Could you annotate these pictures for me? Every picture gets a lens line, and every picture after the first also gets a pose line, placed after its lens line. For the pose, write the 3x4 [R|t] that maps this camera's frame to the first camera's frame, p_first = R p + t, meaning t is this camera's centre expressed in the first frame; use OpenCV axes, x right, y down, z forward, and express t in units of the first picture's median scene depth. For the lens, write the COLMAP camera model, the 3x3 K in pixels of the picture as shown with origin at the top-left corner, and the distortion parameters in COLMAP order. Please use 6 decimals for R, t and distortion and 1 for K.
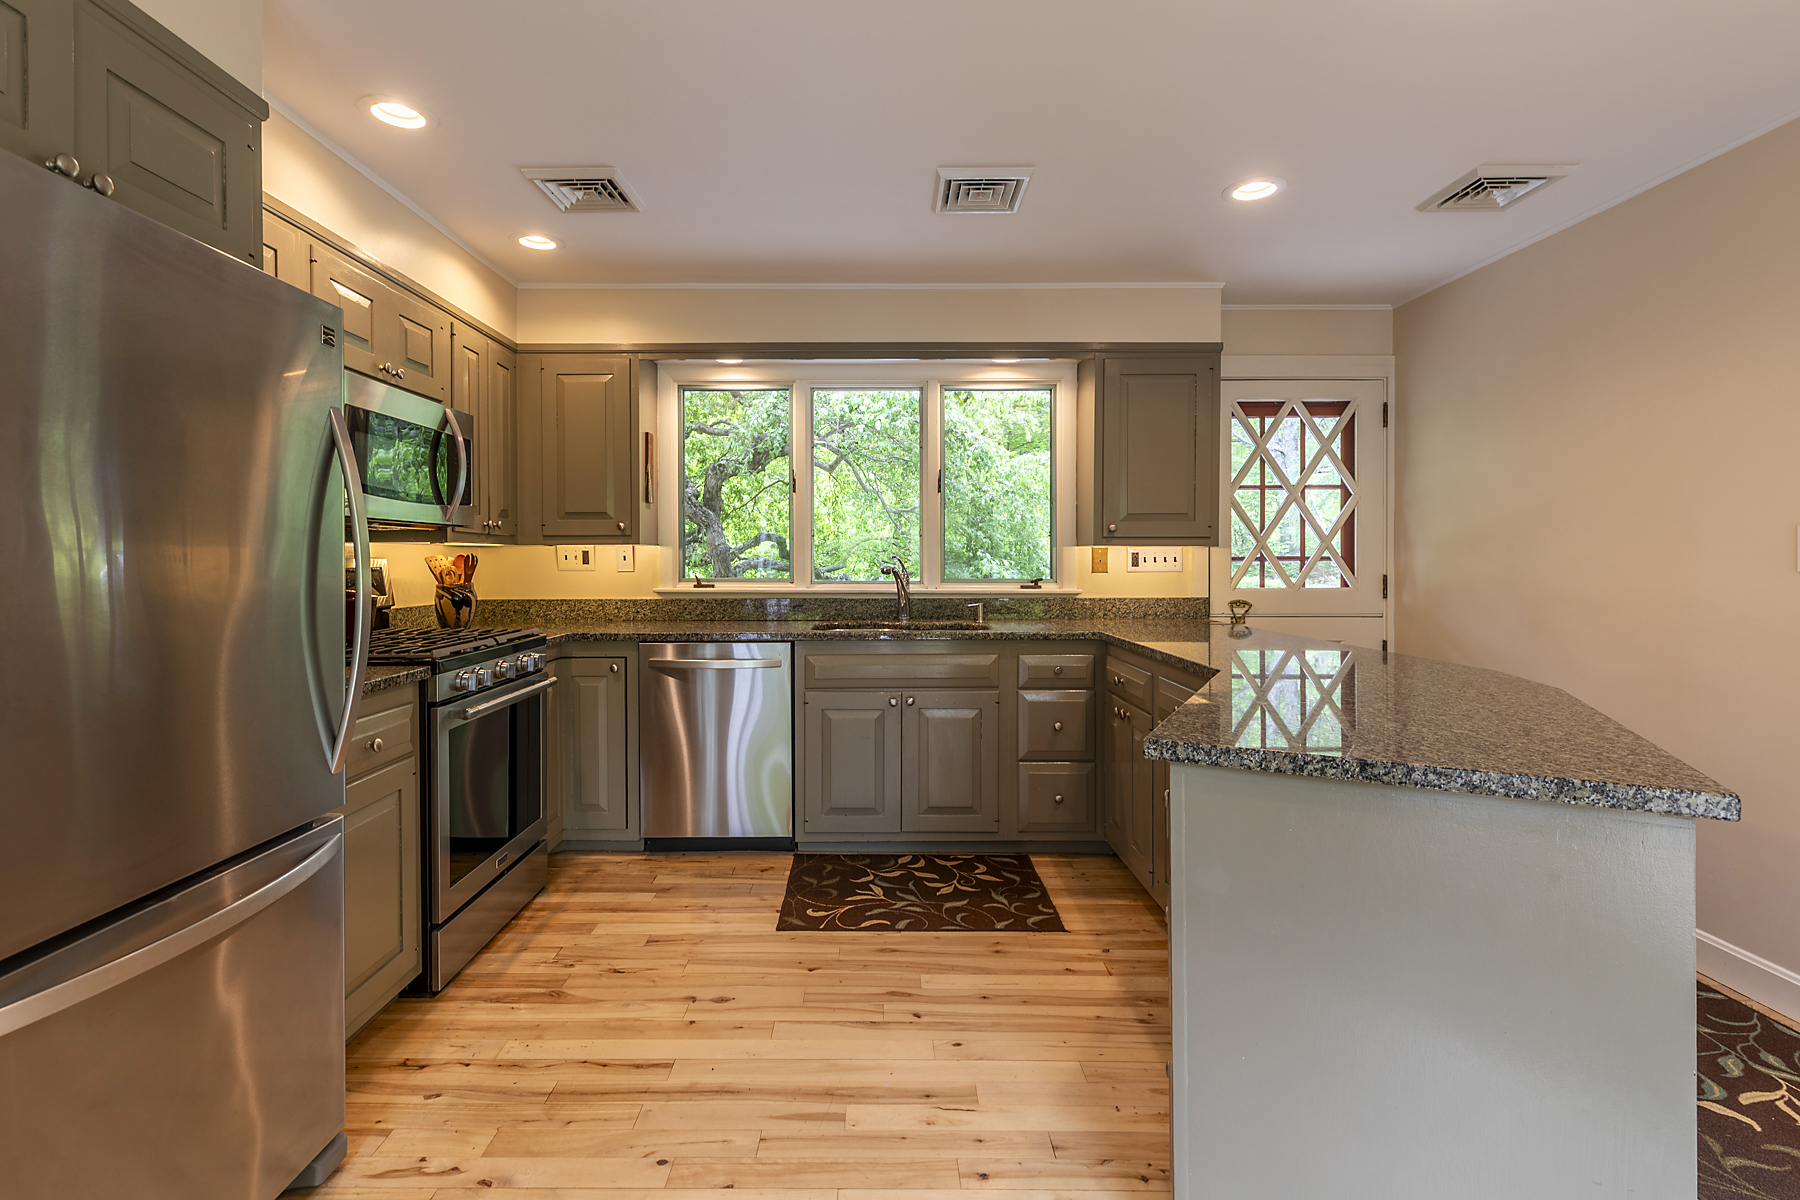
lens RADIAL K [[859.8, 0, 871.2], [0, 859.8, 569.3], [0, 0, 1]] dist [0.010193, 0.000004]
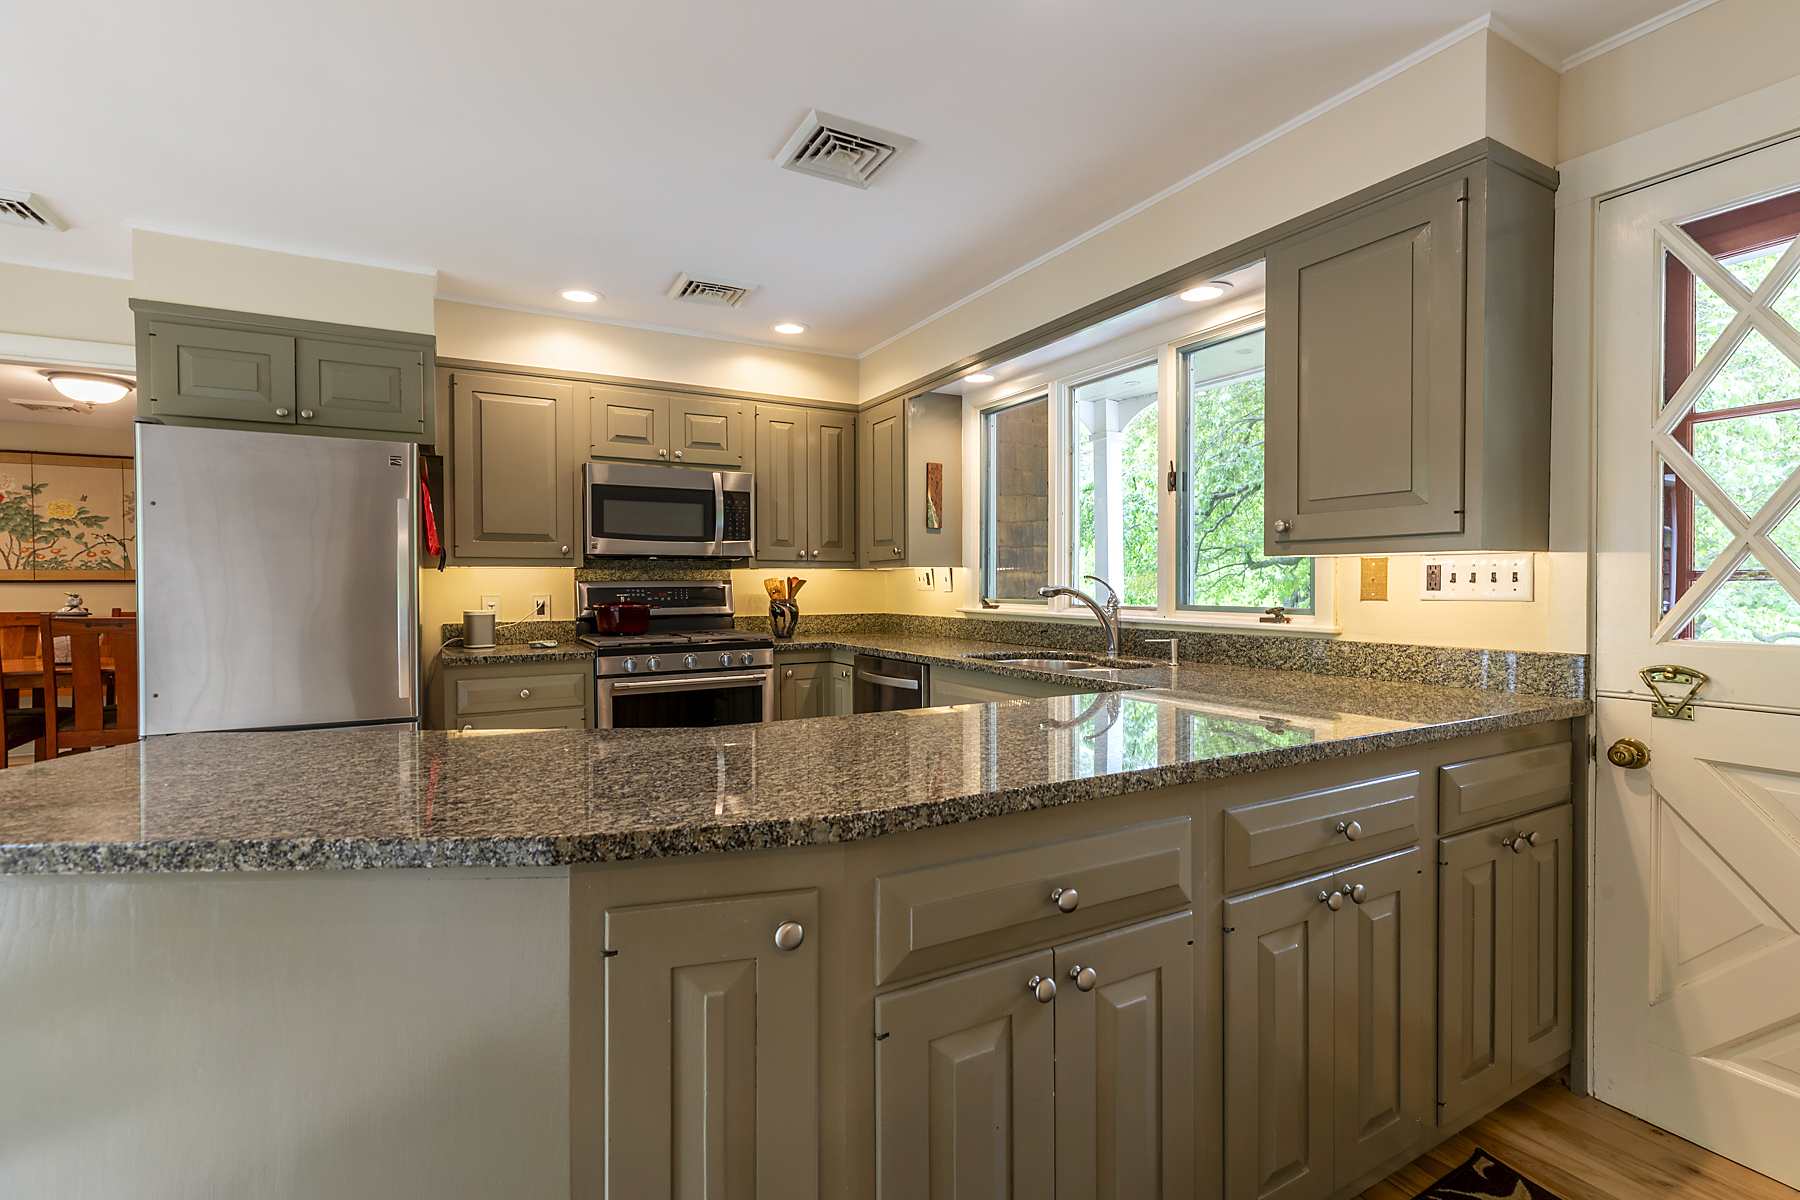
lens RADIAL K [[824.4, 0, 900.0], [0, 824.4, 600.0], [0, 0, 1]] dist [-0.000009, 0.000057]
pose [[0.502891, 0.017072, -0.864181, 0.595858], [-0.007866, 0.999854, 0.015174, -0.002356], [0.864314, -0.000834, 0.502952, 0.430539]]
